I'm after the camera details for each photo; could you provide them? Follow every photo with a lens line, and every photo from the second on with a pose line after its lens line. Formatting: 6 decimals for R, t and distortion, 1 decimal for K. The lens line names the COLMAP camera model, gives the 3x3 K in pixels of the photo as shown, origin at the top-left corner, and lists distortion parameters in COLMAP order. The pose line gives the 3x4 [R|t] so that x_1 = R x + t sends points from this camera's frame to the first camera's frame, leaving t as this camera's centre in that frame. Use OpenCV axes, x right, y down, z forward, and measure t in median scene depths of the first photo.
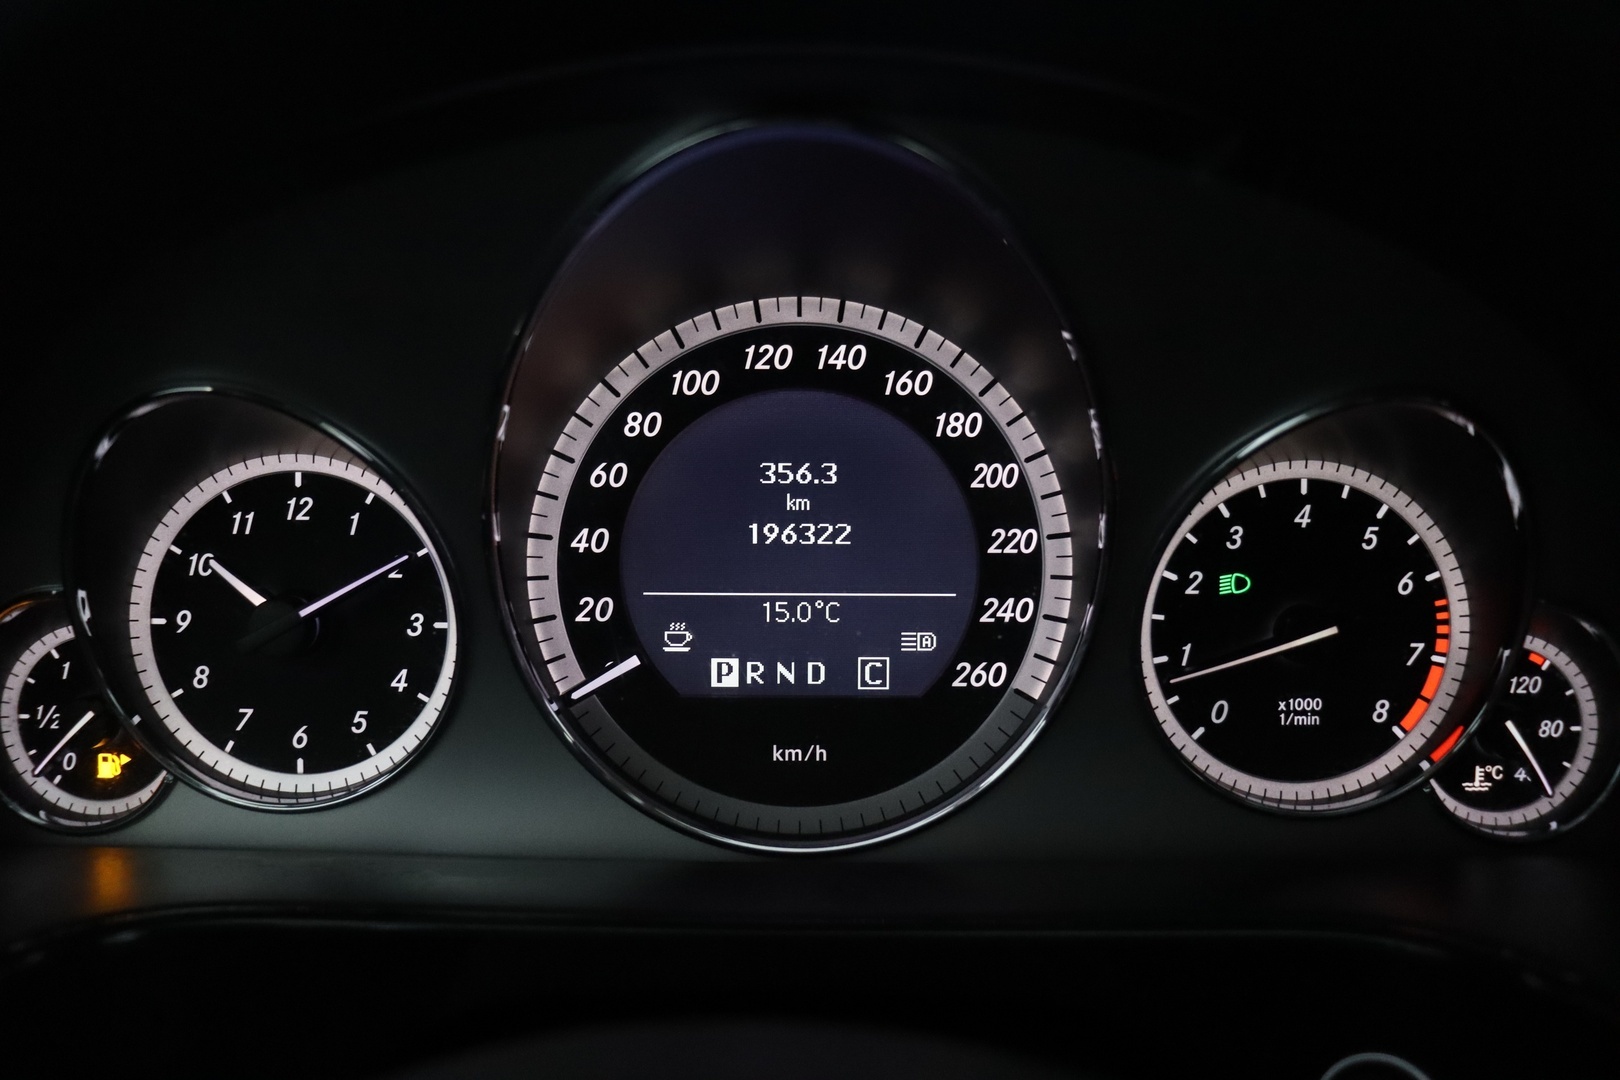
lens RADIAL K [[1568.1, 0, 810.0], [0, 1568.1, 540.0], [0, 0, 1]] dist [-0.141306, -0.002604]
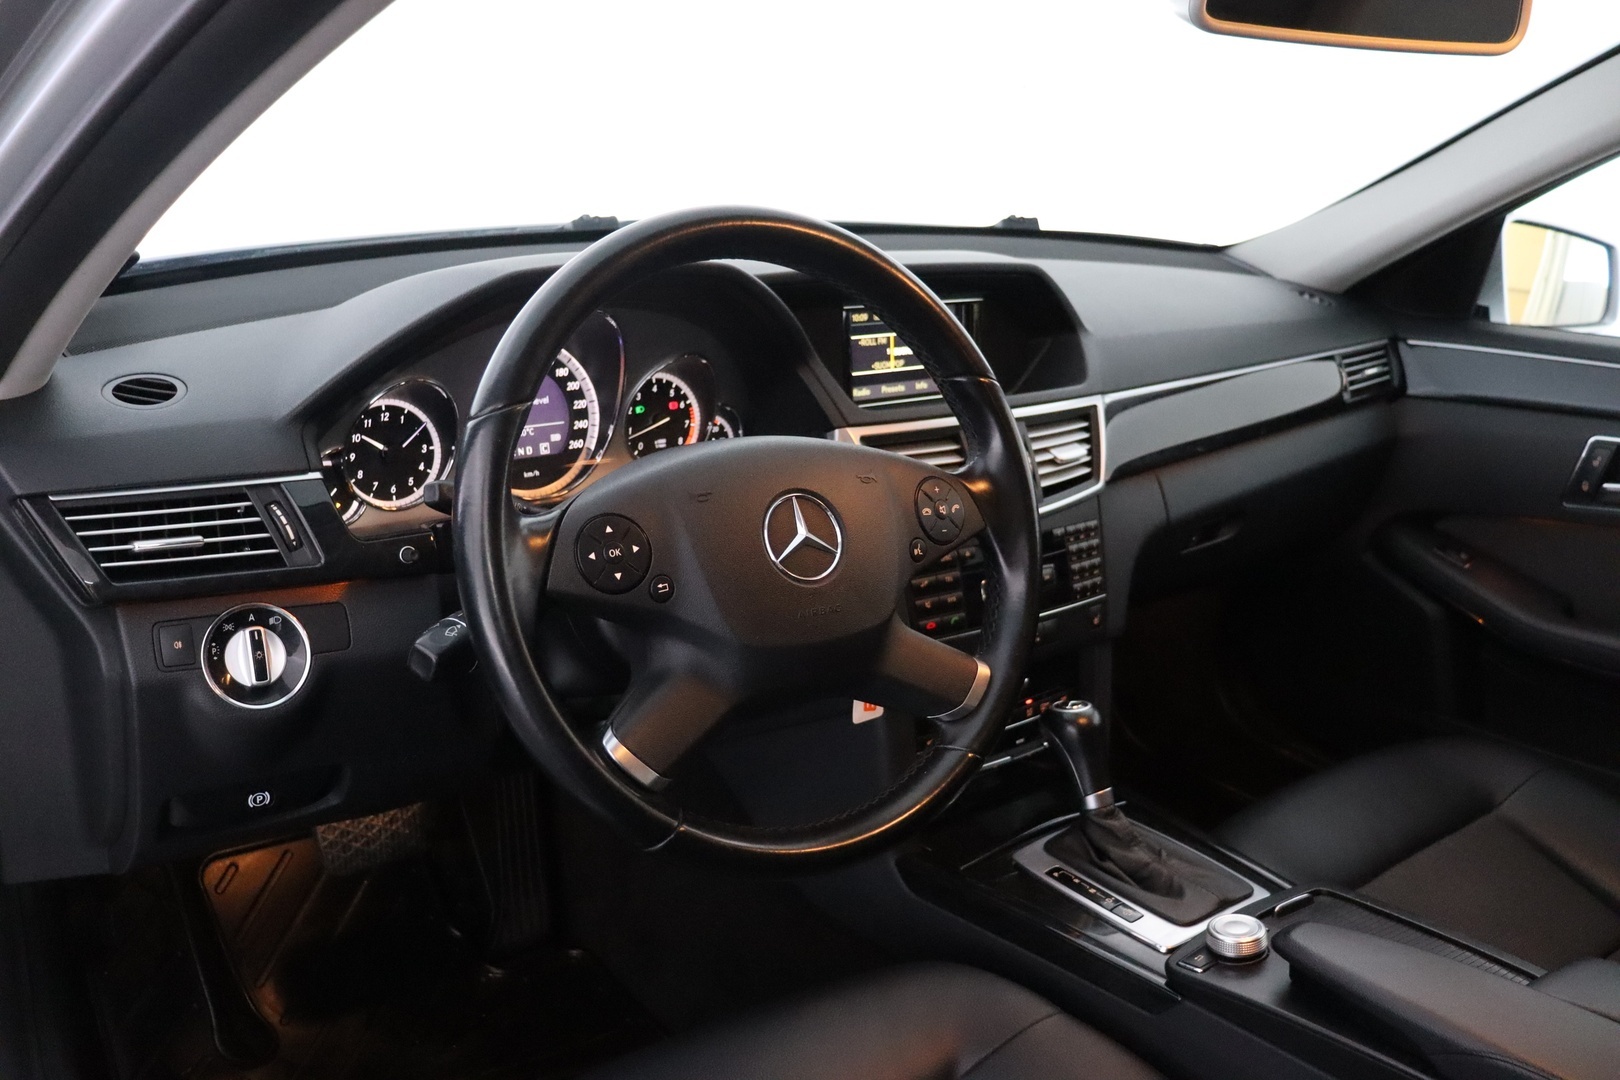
lens RADIAL K [[1514.8, 0, 810.0], [0, 1514.8, 540.0], [0, 0, 1]] dist [-0.009504, -0.002262]
pose [[0.784539, -0.155092, 0.600371, -1.538342], [0.106408, 0.987526, 0.116055, -0.037775], [-0.610882, -0.027166, 0.791256, -1.976235]]
